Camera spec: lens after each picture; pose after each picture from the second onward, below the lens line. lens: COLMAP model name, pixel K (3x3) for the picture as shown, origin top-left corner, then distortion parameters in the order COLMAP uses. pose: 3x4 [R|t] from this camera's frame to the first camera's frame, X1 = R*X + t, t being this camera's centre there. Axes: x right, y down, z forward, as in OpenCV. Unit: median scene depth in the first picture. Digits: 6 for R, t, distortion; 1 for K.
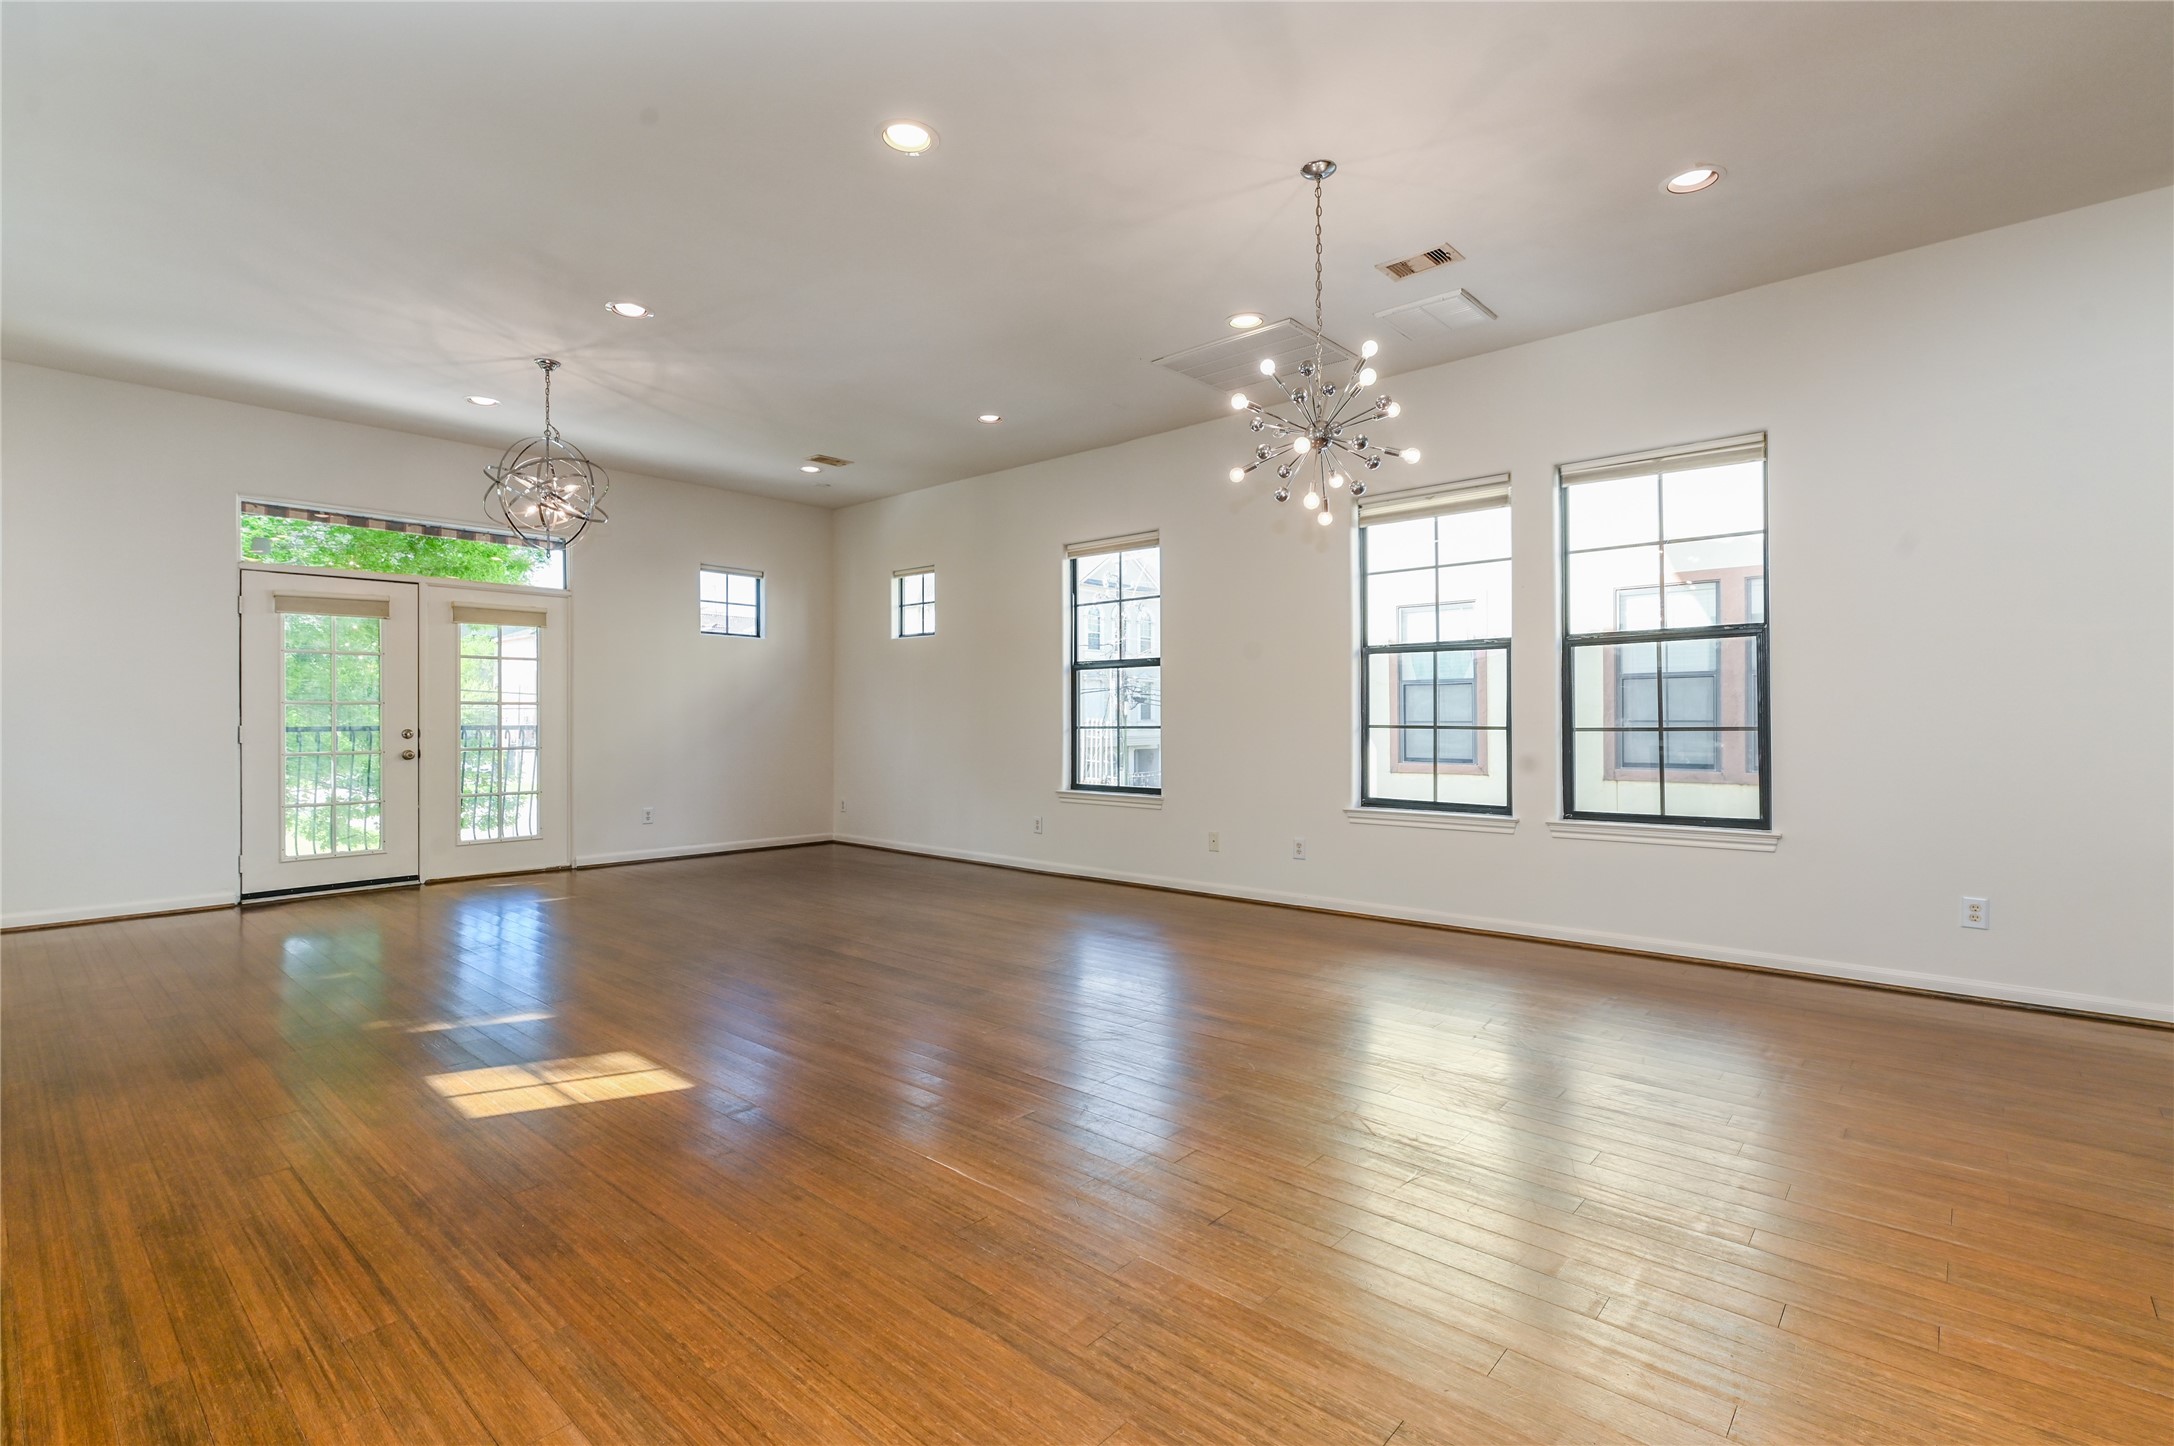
lens RADIAL K [[978.1, 0, 1086.5], [0, 978.1, 719.7], [0, 0, 1]] dist [0.005355, -0.000035]
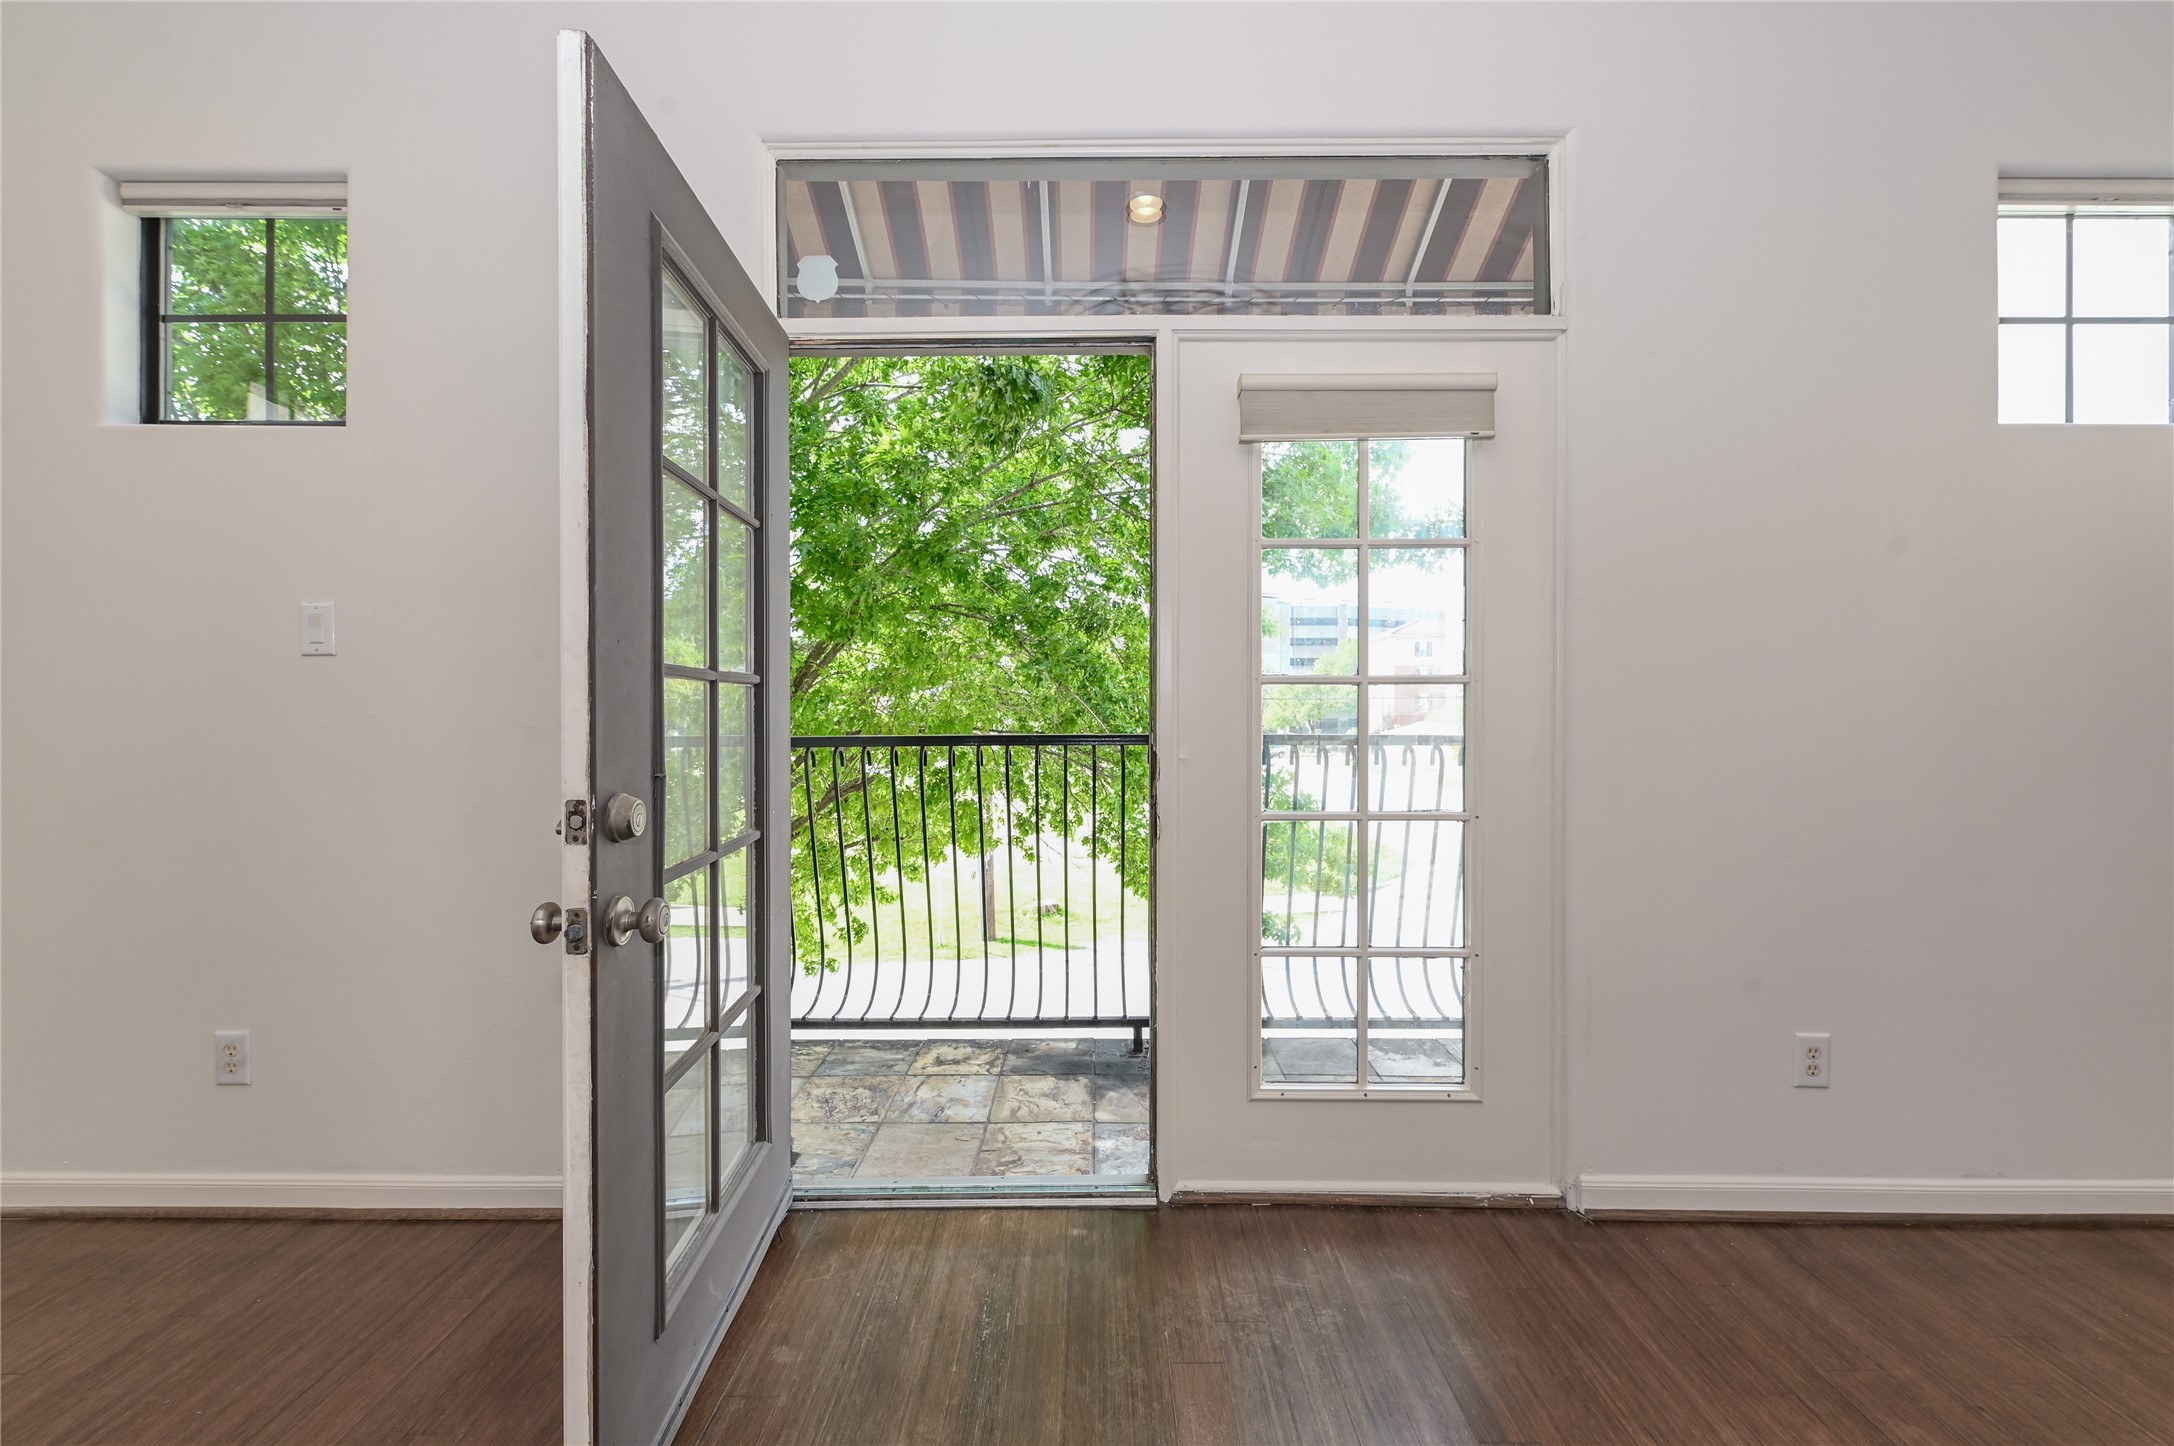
lens RADIAL K [[867.8, 0, 1084.0], [0, 867.8, 716.3], [0, 0, 1]] dist [-0.003251, -0.001066]
pose [[0.670209, 0.019559, -0.741915, -0.520995], [-0.010739, 0.999804, 0.016657, -0.007654], [0.742095, -0.003196, 0.670288, 0.858121]]
